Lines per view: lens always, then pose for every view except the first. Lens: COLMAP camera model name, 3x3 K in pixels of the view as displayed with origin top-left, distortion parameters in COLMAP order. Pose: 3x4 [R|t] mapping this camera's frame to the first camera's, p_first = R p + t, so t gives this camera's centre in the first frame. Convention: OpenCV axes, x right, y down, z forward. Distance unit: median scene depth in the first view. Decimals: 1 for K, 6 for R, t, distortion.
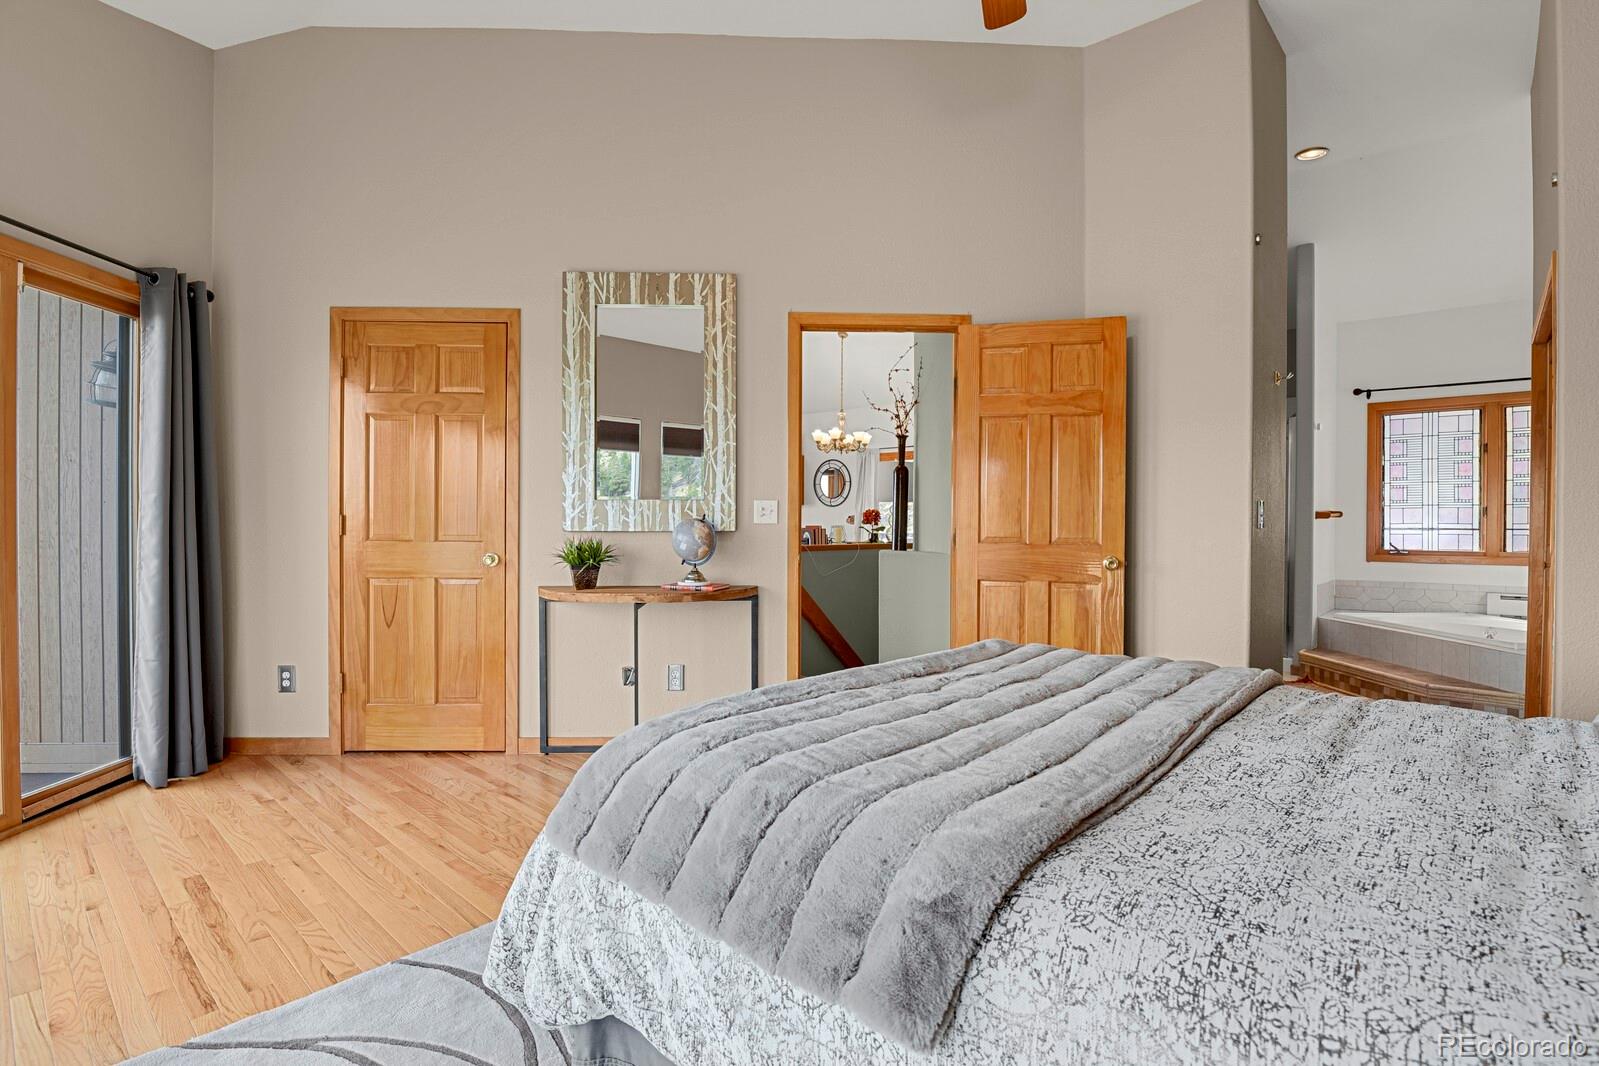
lens RADIAL K [[783.3, 0, 801.1], [0, 783.3, 530.8], [0, 0, 1]] dist [-0.027973, -0.000788]
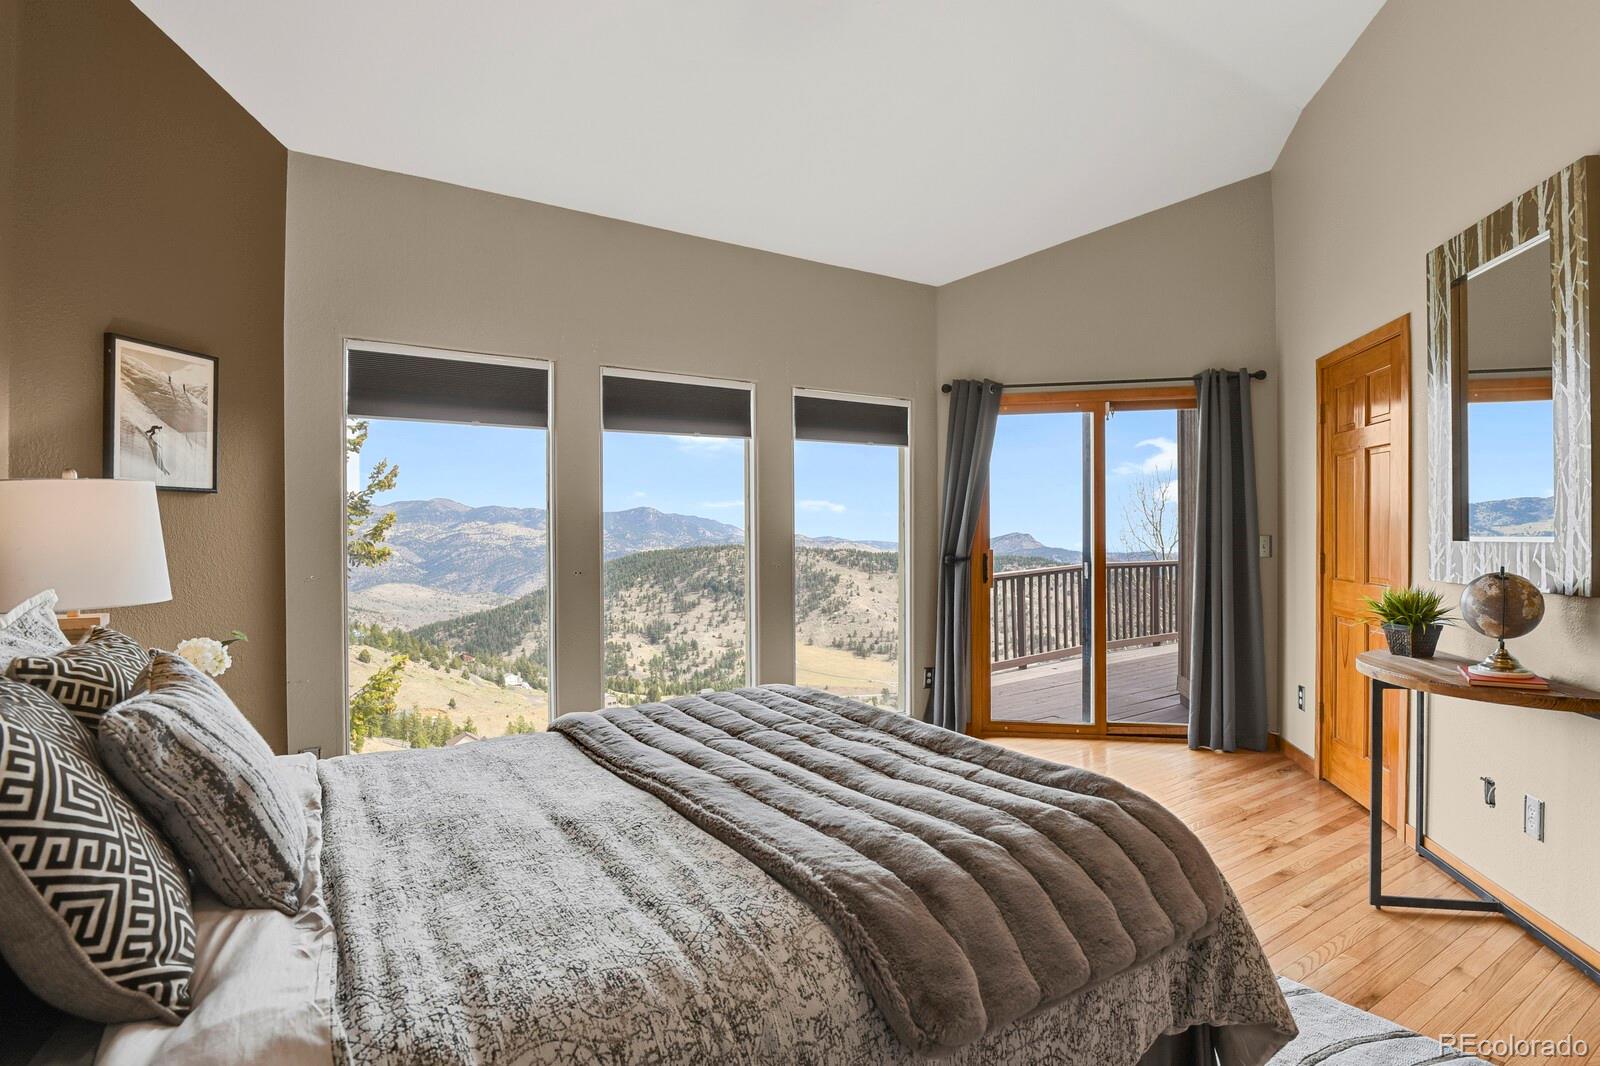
lens RADIAL K [[787.2, 0, 810.2], [0, 787.2, 531.5], [0, 0, 1]] dist [-0.025425, -0.001279]
pose [[-0.242327, -0.003007, -0.970190, 0.606201], [-0.007139, 0.999974, -0.001316, -0.043611], [0.970168, 0.006608, -0.242342, 0.579702]]
